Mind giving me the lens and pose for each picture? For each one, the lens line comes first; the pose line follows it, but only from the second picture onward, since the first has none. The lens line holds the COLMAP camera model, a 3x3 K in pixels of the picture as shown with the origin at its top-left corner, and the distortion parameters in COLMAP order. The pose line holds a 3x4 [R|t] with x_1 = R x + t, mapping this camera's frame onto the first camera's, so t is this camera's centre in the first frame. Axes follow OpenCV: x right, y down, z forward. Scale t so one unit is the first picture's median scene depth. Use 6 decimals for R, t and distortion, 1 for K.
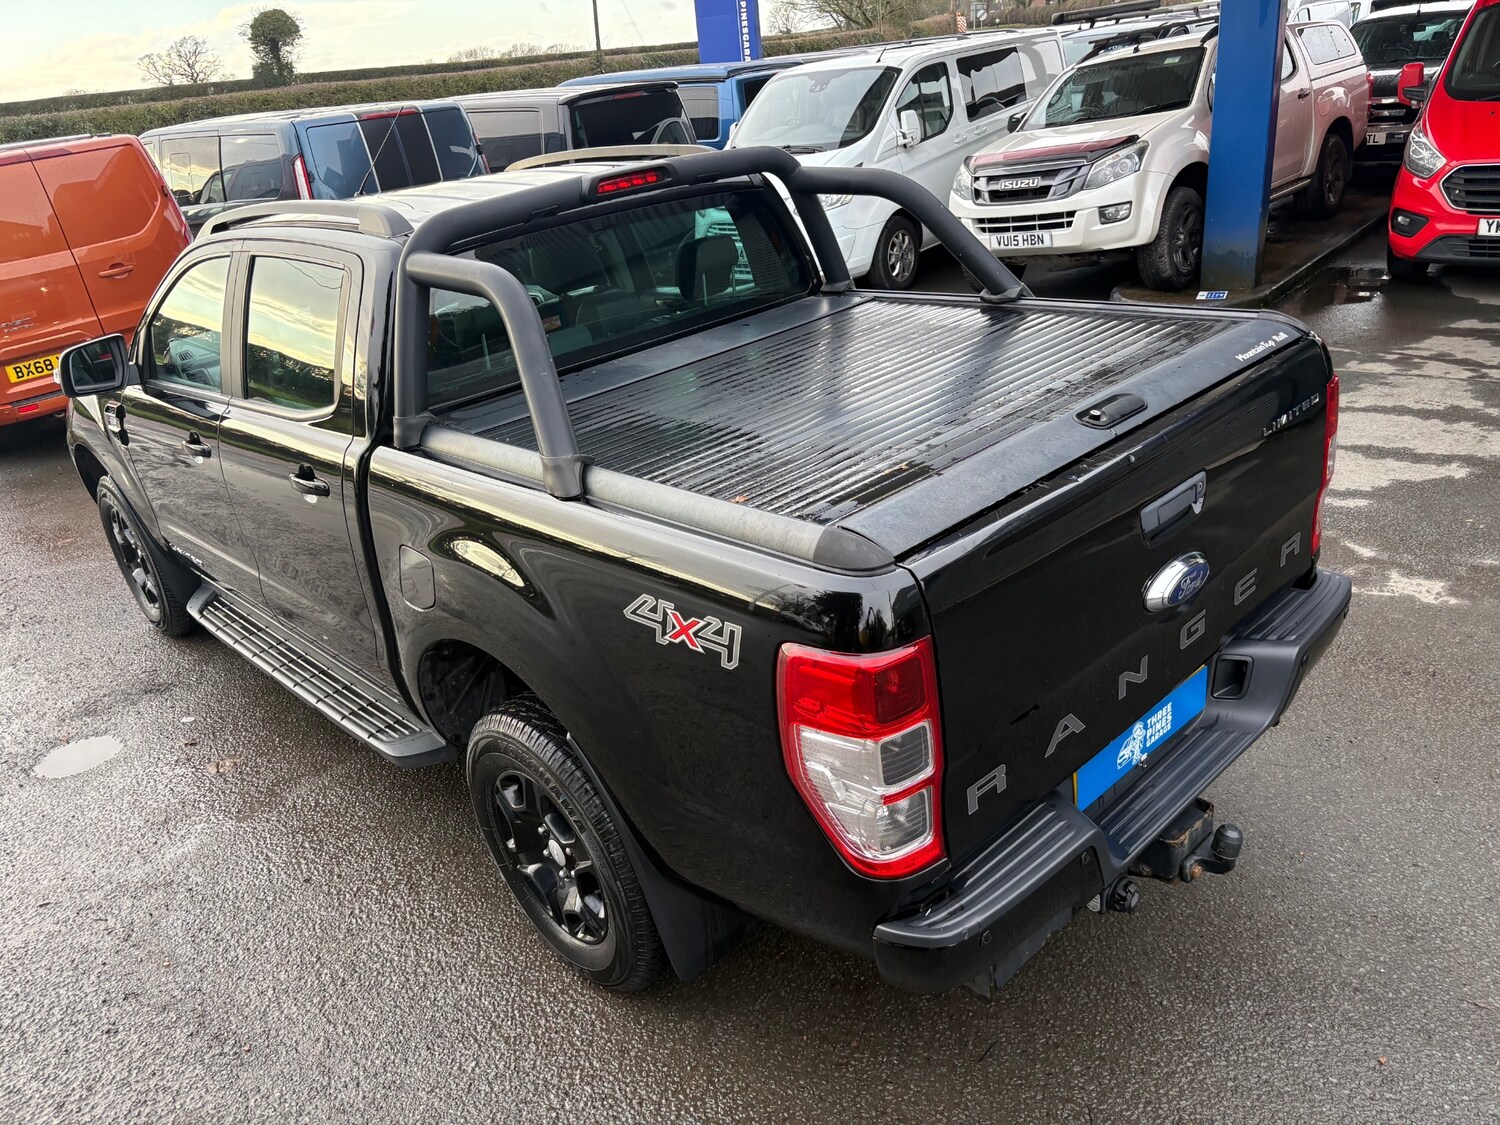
lens RADIAL K [[1093.2, 0, 750.4], [0, 1093.2, 573.2], [0, 0, 1]] dist [0.074853, -0.058897]
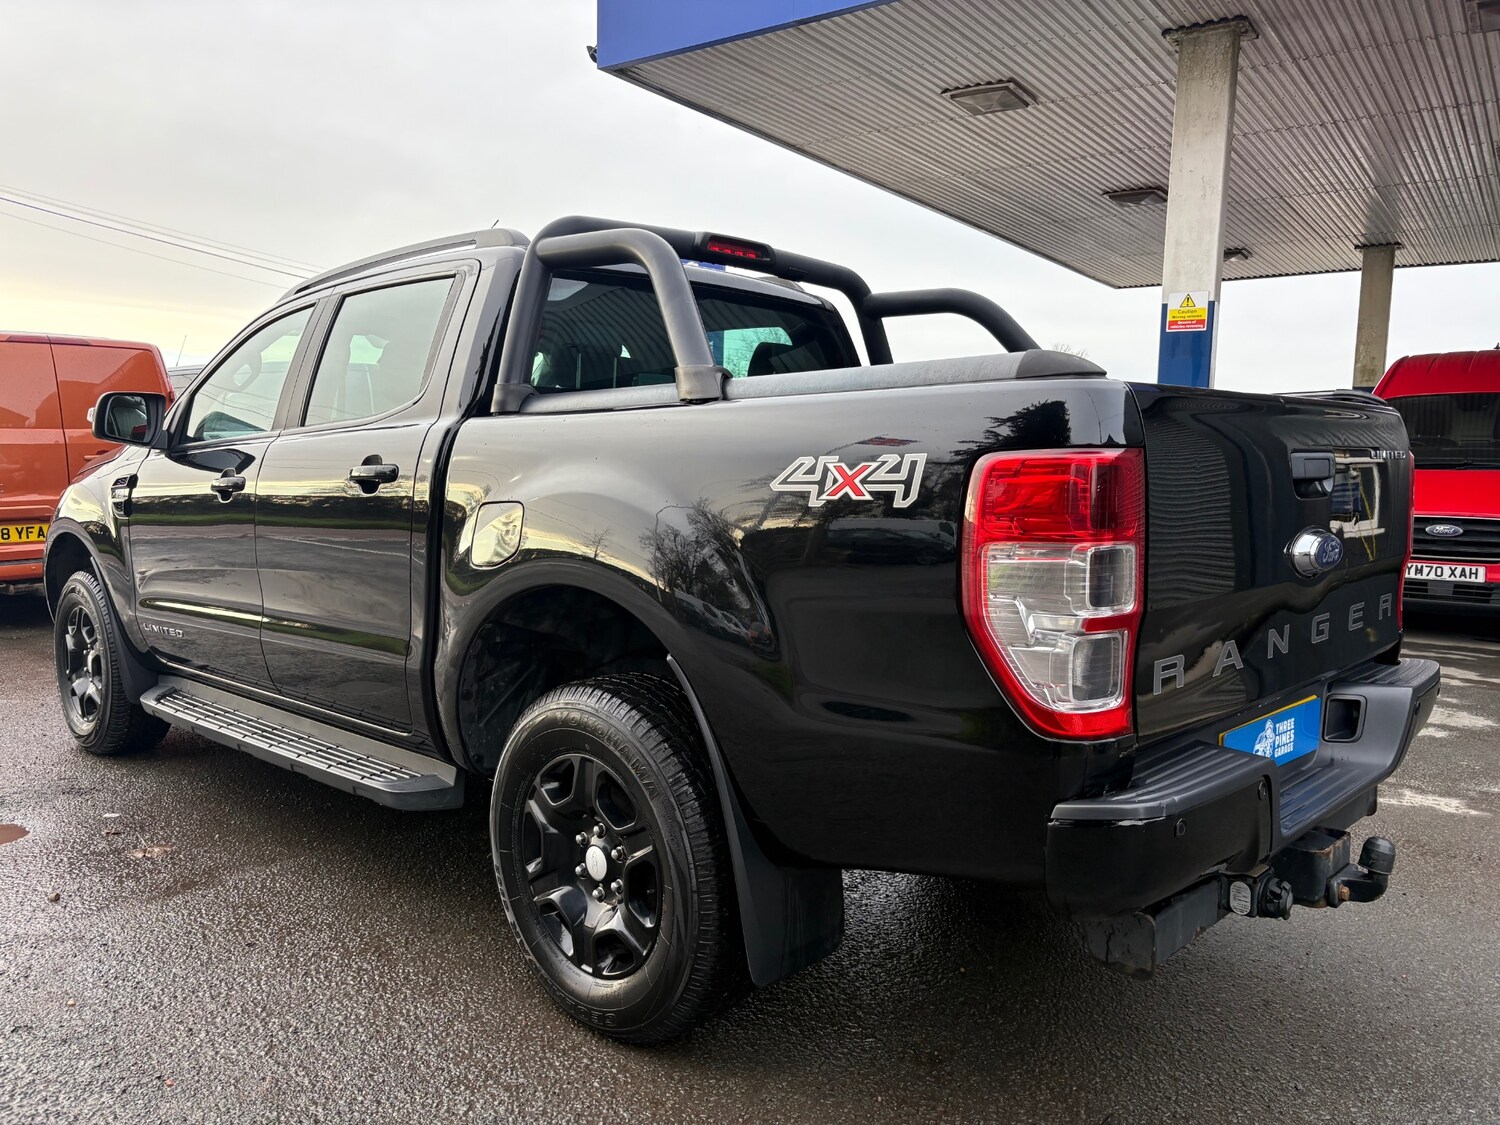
lens RADIAL K [[1093.2, 0, 750.4], [0, 1093.2, 573.2], [0, 0, 1]] dist [0.074853, -0.058897]
pose [[0.991288, 0.116481, 0.061479, -0.137800], [-0.091007, 0.943178, -0.319582, 0.311071], [-0.095210, 0.311203, 0.945562, 0.099492]]
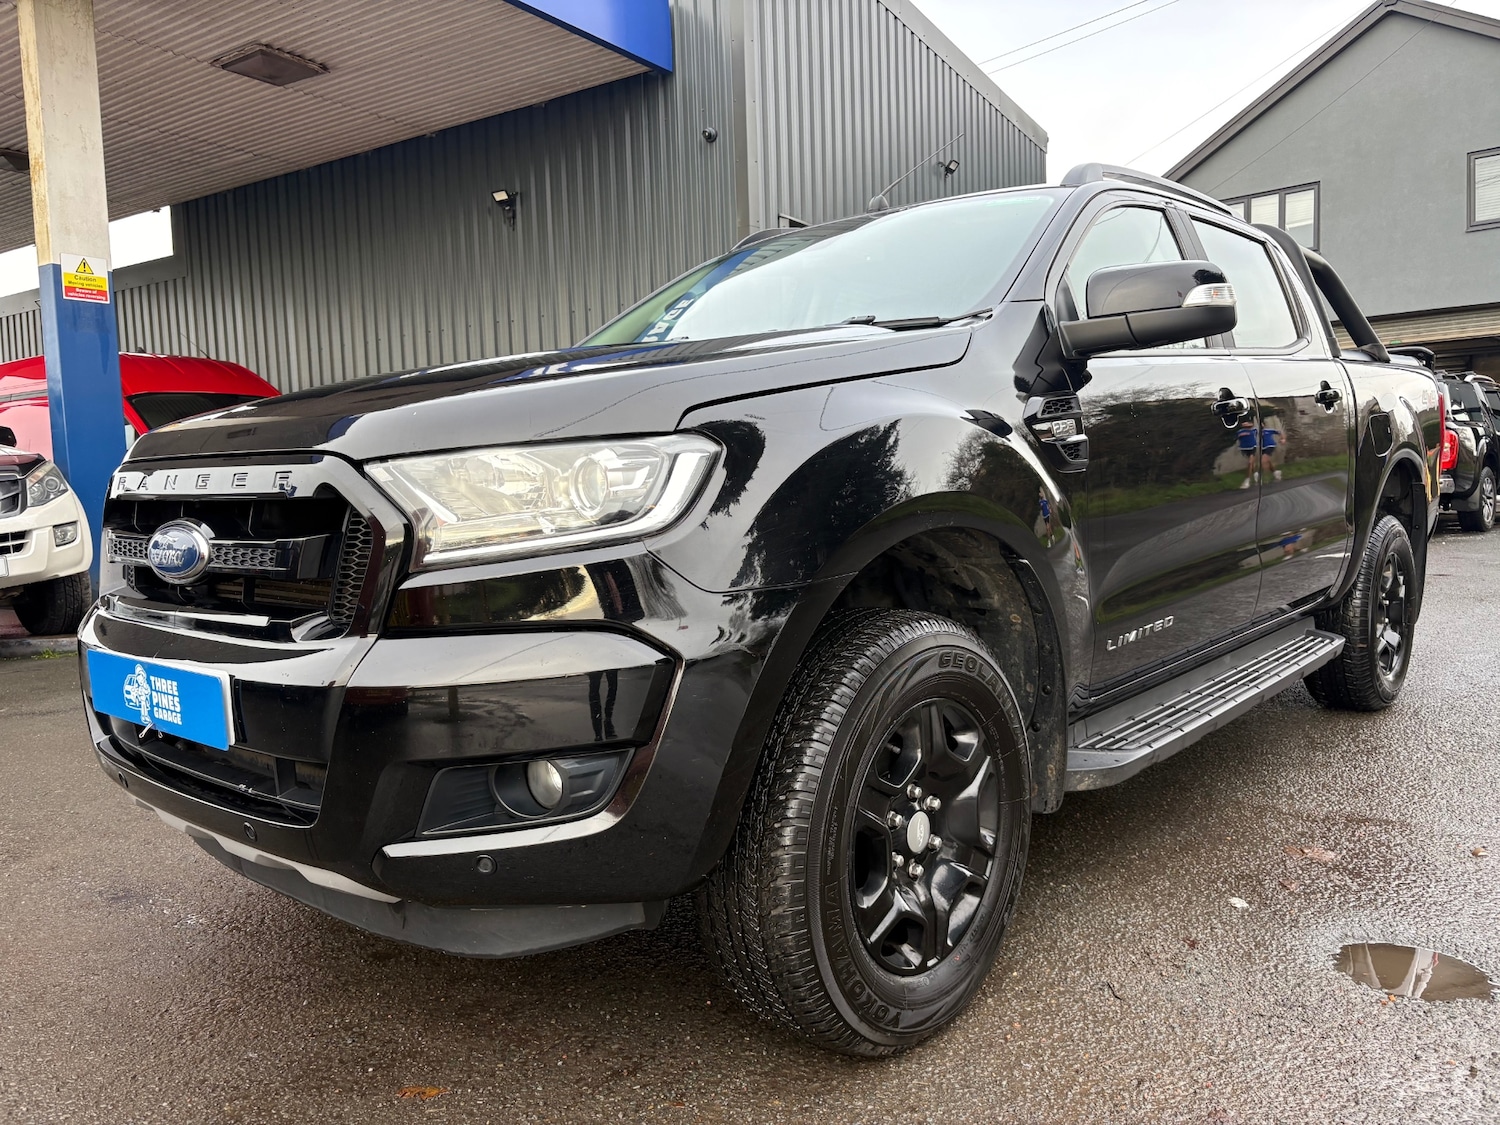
lens RADIAL K [[1134.9, 0, 742.0], [0, 1134.9, 566.2], [0, 0, 1]] dist [0.004137, -0.002964]
pose [[-0.063750, 0.022937, 0.997702, -1.766220], [0.443238, 0.896371, 0.007714, -0.230631], [-0.894134, 0.442711, -0.067310, 1.922279]]
